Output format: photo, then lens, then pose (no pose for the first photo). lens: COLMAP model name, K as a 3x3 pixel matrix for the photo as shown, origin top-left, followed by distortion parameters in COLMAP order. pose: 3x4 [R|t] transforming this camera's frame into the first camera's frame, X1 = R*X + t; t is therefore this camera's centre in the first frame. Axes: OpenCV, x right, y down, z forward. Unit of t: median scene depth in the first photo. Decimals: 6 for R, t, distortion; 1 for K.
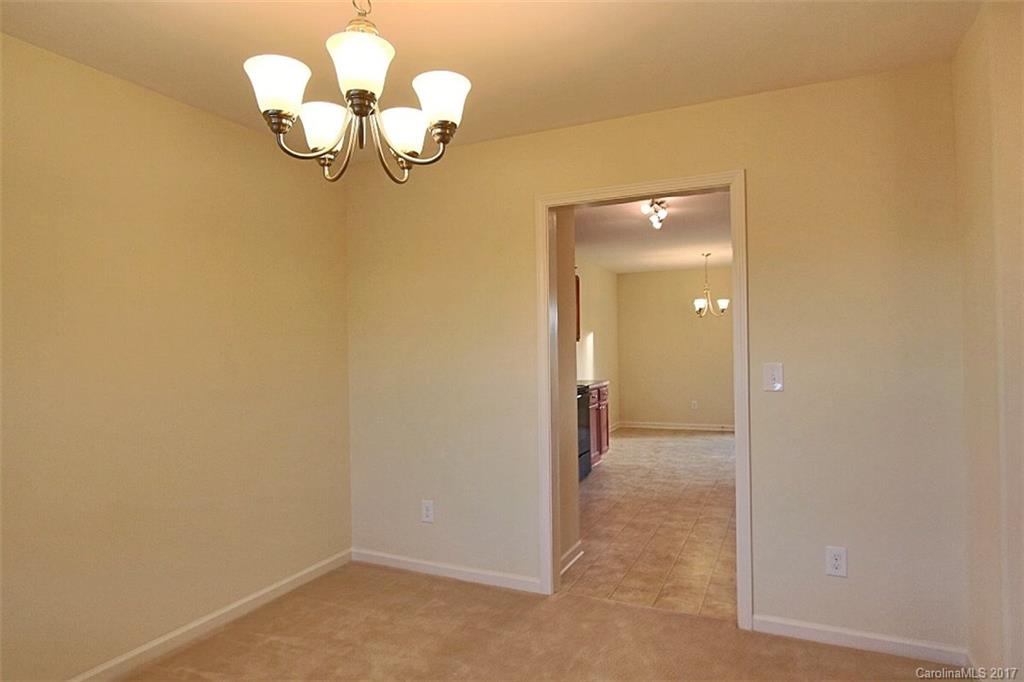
lens RADIAL K [[584.3, 0, 514.1], [0, 584.3, 339.8], [0, 0, 1]] dist [-0.015275, 0.002886]
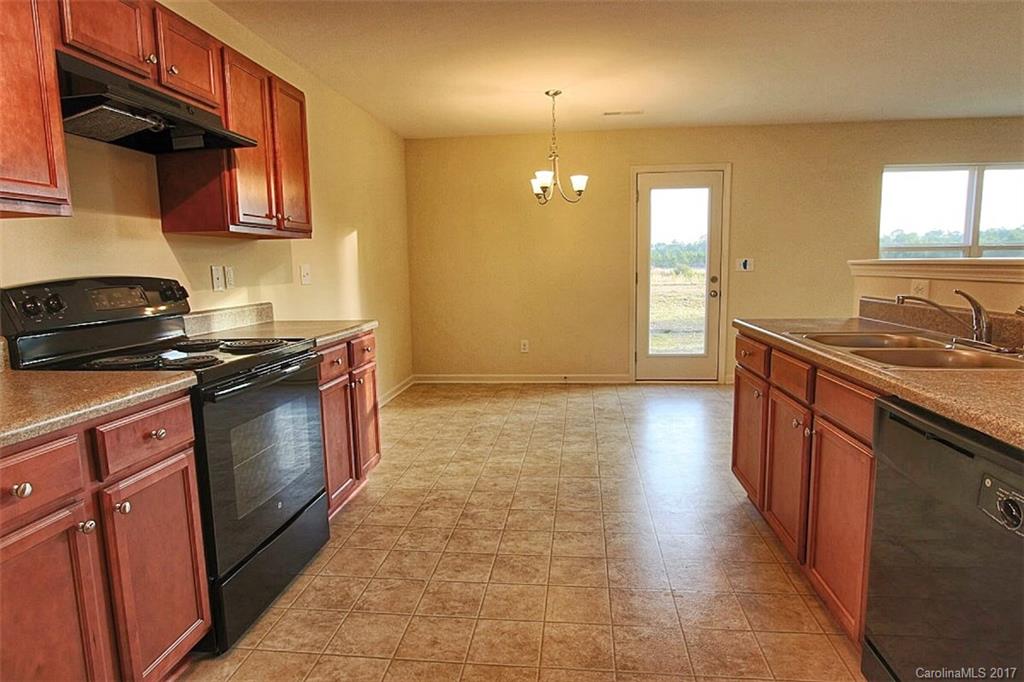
lens RADIAL K [[584.3, 0, 516.1], [0, 584.3, 338.3], [0, 0, 1]] dist [-0.015275, 0.002886]
pose [[0.946059, -0.042529, 0.321192, 0.208999], [0.002145, 0.992148, 0.125054, 0.044153], [-0.323988, -0.117620, 0.938721, 0.920605]]
